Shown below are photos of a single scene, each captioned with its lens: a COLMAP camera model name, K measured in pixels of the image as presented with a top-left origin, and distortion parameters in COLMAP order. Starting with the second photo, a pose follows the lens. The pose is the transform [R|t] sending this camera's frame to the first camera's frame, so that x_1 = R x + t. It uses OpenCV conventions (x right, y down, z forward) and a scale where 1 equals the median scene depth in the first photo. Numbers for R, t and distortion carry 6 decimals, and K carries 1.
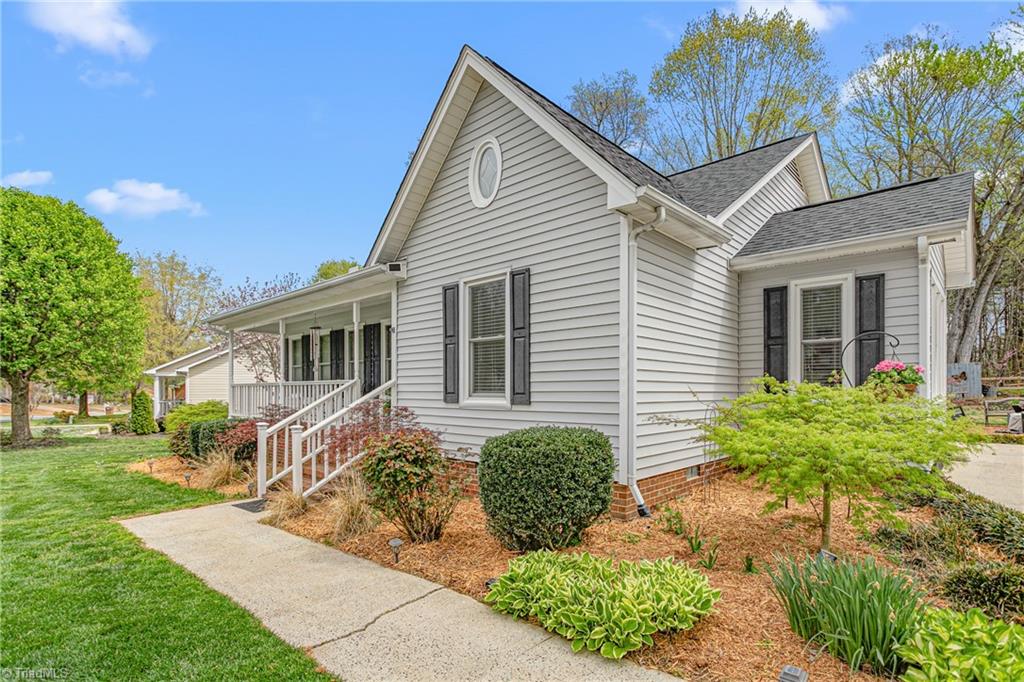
lens RADIAL K [[496.8, 0, 510.2], [0, 496.8, 380.2], [0, 0, 1]] dist [0.001672, -0.000165]
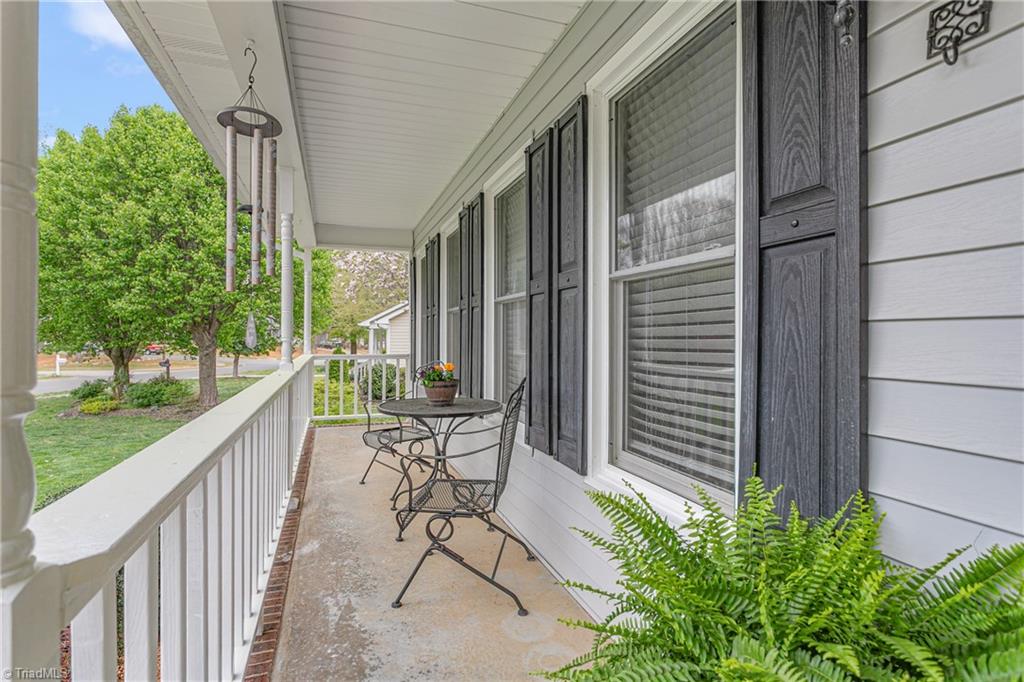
lens RADIAL K [[496.8, 0, 513.3], [0, 496.8, 340.5], [0, 0, 1]] dist [0.001672, -0.000165]
pose [[0.896175, 0.005504, -0.443667, -0.297223], [0.006820, 0.999634, 0.026177, -0.033723], [0.443649, -0.026484, 0.895809, 1.203342]]
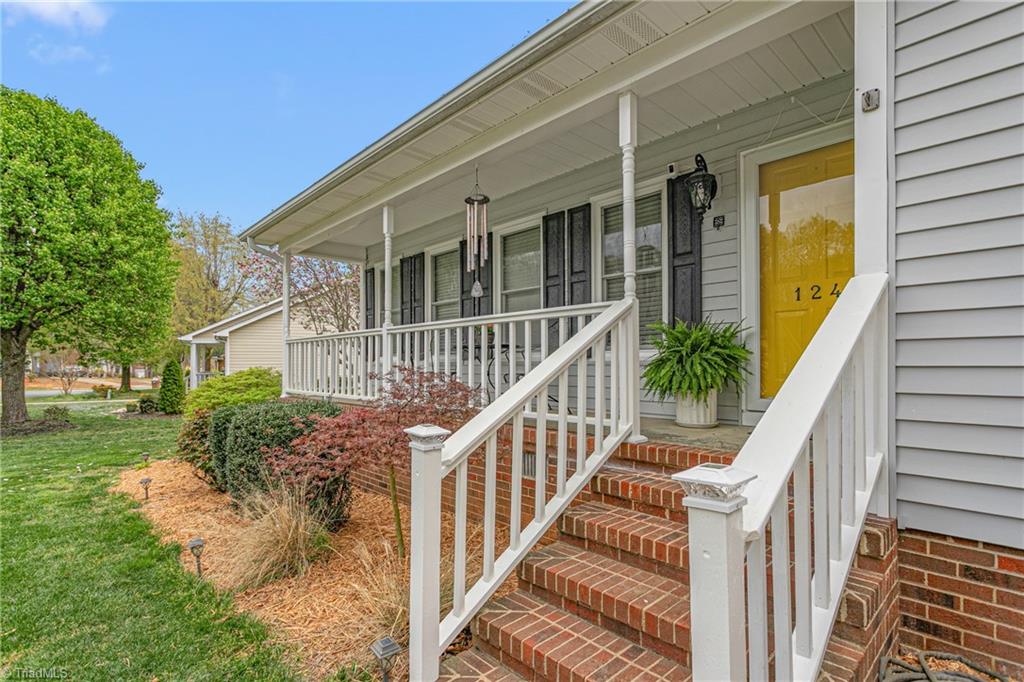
lens RADIAL K [[496.8, 0, 513.1], [0, 496.8, 347.3], [0, 0, 1]] dist [0.001672, -0.000165]
pose [[0.997907, -0.005060, -0.064460, -0.456603], [0.004249, 0.999910, -0.012717, 0.046565], [0.064519, 0.012416, 0.997839, 0.766226]]
